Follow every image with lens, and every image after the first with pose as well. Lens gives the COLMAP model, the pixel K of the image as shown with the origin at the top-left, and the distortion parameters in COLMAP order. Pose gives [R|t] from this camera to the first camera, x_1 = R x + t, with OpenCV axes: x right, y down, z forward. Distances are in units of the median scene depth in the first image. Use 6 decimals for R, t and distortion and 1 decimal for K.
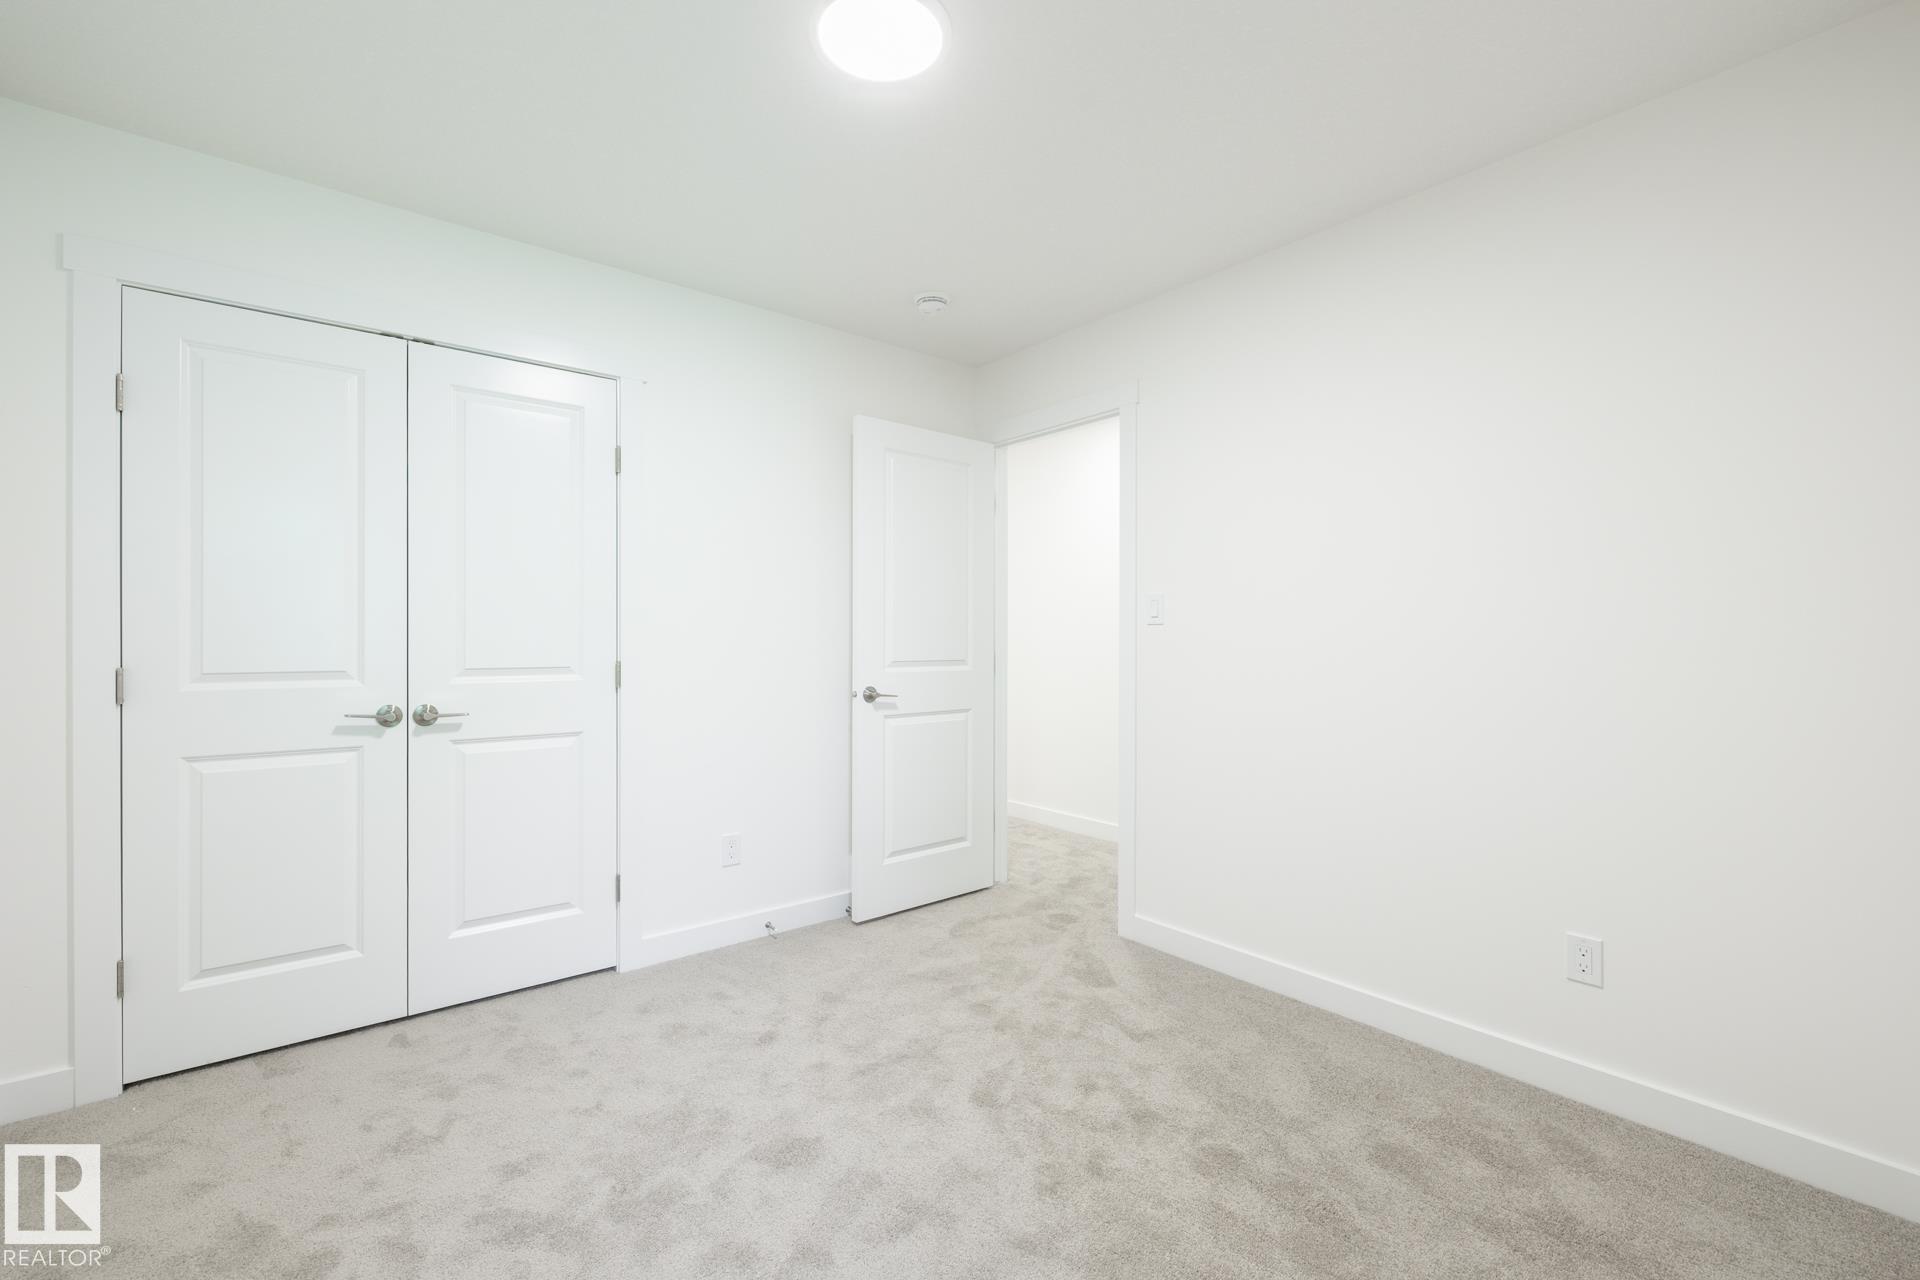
lens RADIAL K [[828.4, 0, 945.3], [0, 828.4, 639.4], [0, 0, 1]] dist [-0.001203, -0.000224]
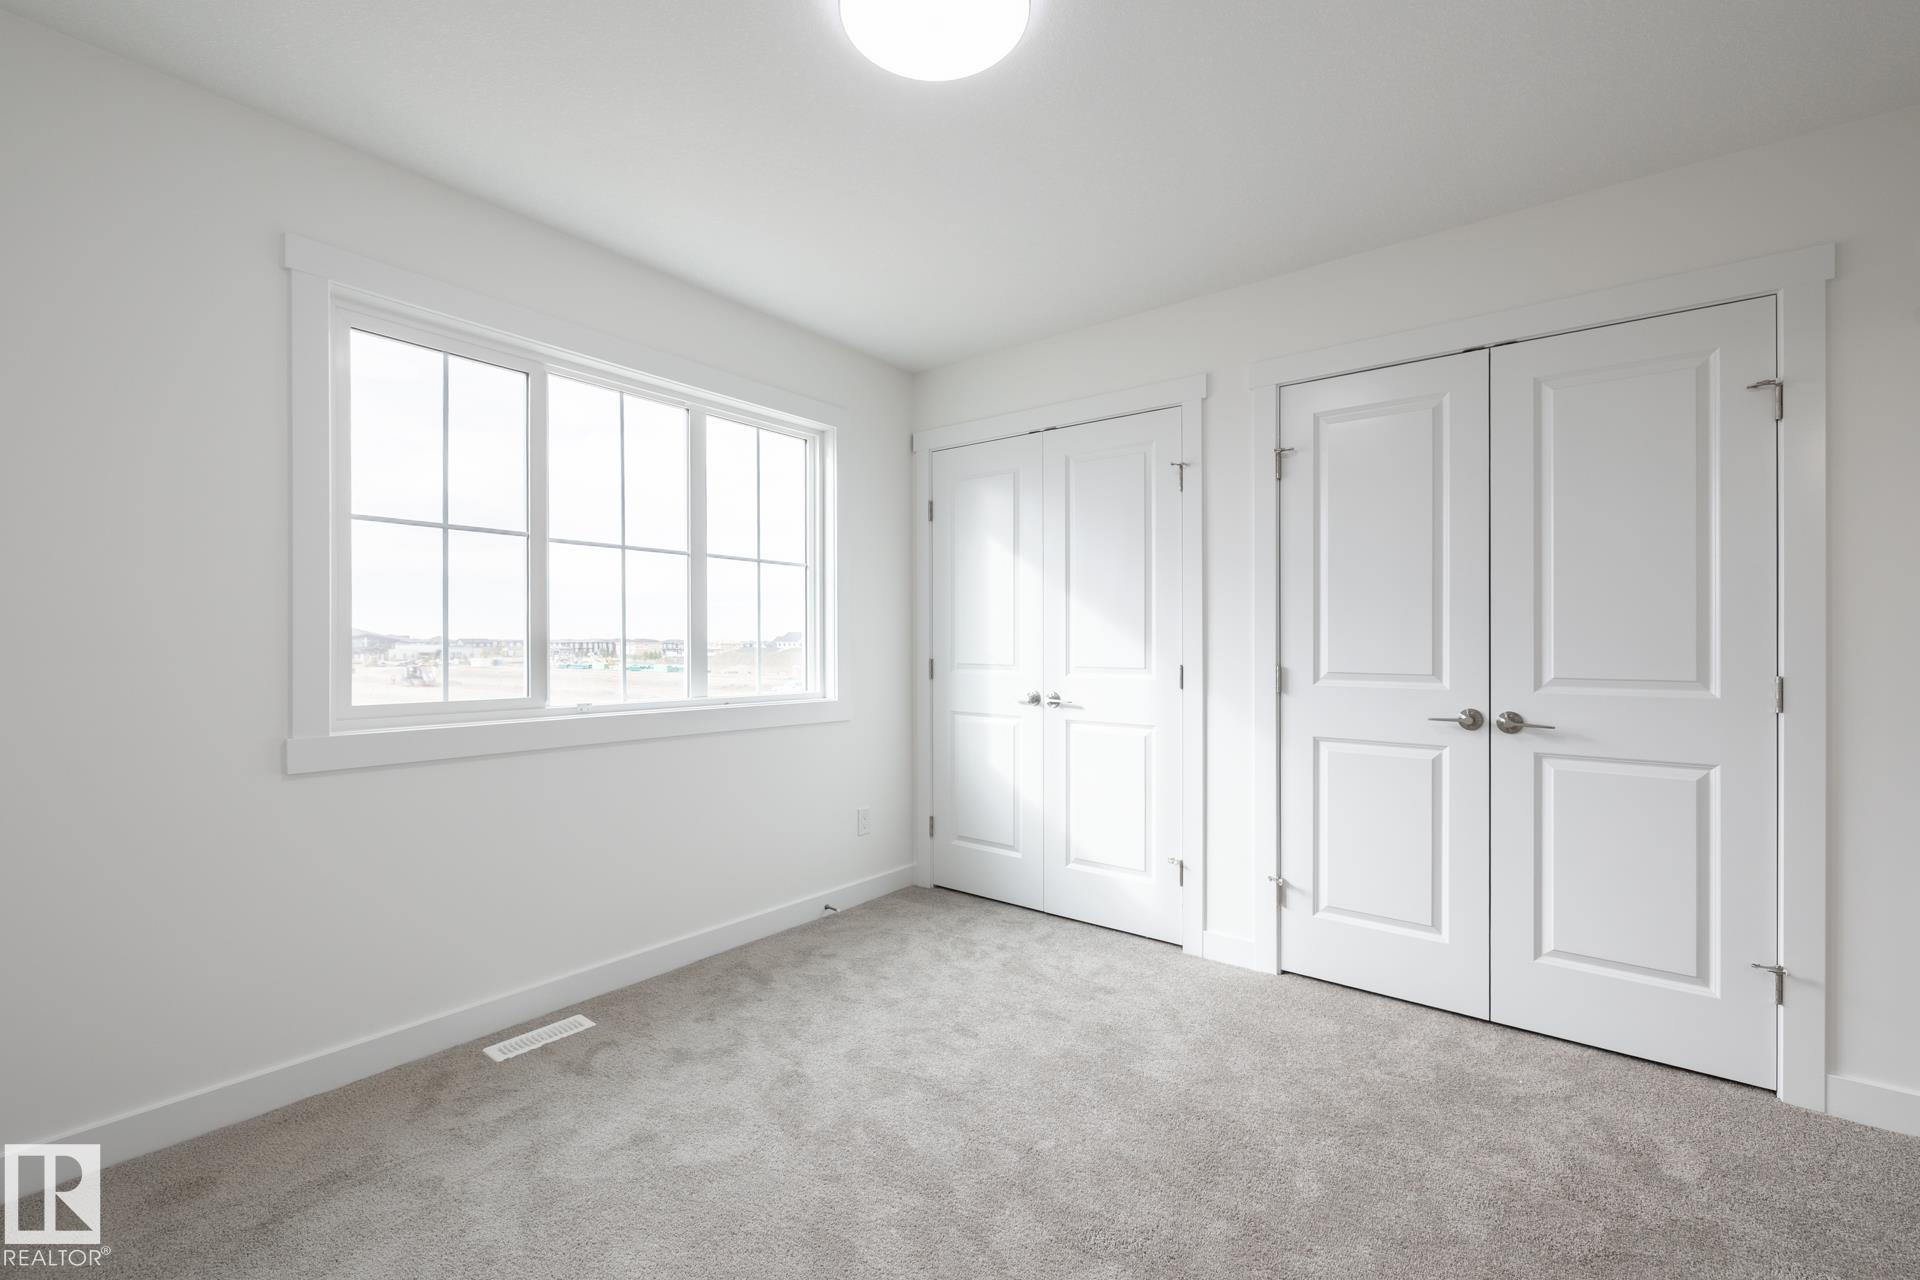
lens RADIAL K [[828.4, 0, 962.9], [0, 828.4, 632.0], [0, 0, 1]] dist [-0.001203, -0.000224]
pose [[0.205610, -0.012317, -0.978557, 0.337057], [-0.004055, 0.999901, -0.013438, 0.000808], [0.978626, 0.006731, 0.205540, 0.274308]]
